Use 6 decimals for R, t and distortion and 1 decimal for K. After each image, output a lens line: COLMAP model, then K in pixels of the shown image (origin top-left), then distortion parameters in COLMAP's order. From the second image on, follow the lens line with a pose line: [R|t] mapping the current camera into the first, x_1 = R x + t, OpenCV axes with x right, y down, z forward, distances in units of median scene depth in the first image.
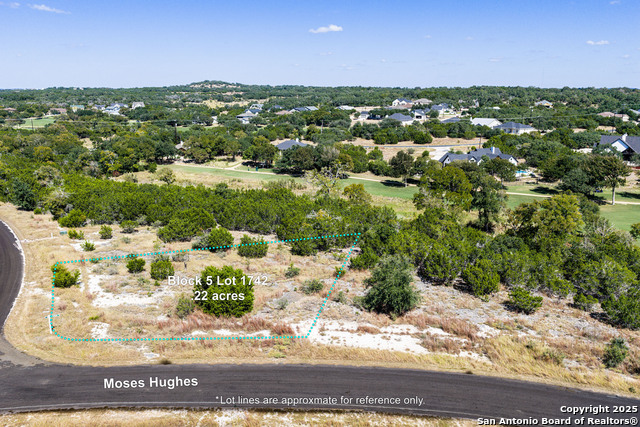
lens RADIAL K [[528.8, 0, 320.0], [0, 528.8, 213.5], [0, 0, 1]] dist [0.017551, -0.039833]
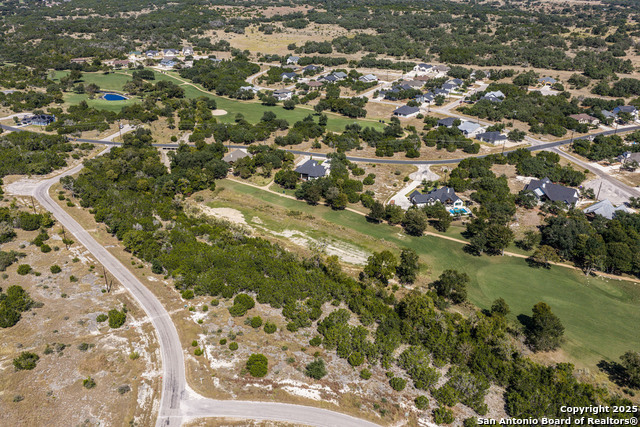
lens RADIAL K [[528.8, 0, 320.0], [0, 528.8, 213.5], [0, 0, 1]] dist [0.017551, -0.039833]
pose [[0.996571, 0.042386, -0.071064, 0.282288], [-0.027395, 0.979414, 0.199996, -1.083202], [0.078078, -0.197363, 0.977216, -1.389699]]
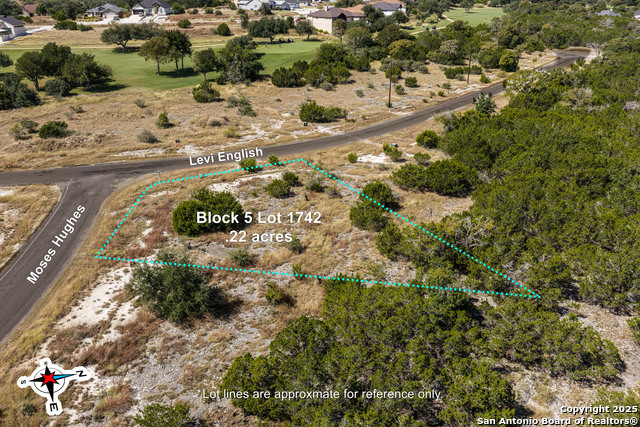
lens RADIAL K [[528.8, 0, 320.0], [0, 528.8, 213.5], [0, 0, 1]] dist [0.017551, -0.039833]
pose [[0.088362, 0.391188, -0.916059, 0.784202], [-0.212290, 0.905923, 0.366382, -0.284181], [0.973204, 0.162096, 0.163095, 0.951171]]
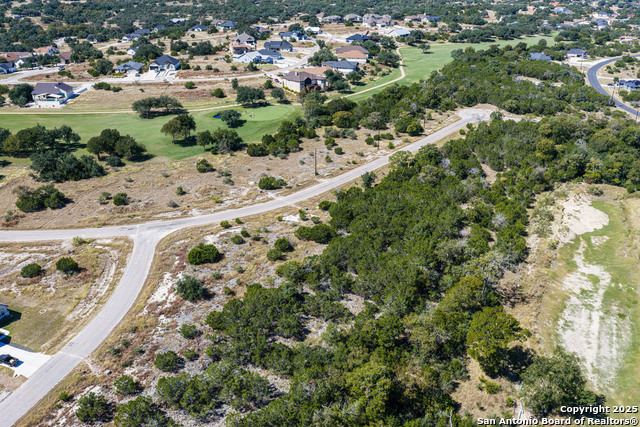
lens RADIAL K [[528.8, 0, 320.0], [0, 528.8, 213.5], [0, 0, 1]] dist [0.017551, -0.039833]
pose [[0.081099, 0.408422, -0.909183, 1.892641], [-0.217294, 0.897491, 0.383787, -1.017489], [0.972731, 0.166435, 0.161534, 0.999533]]
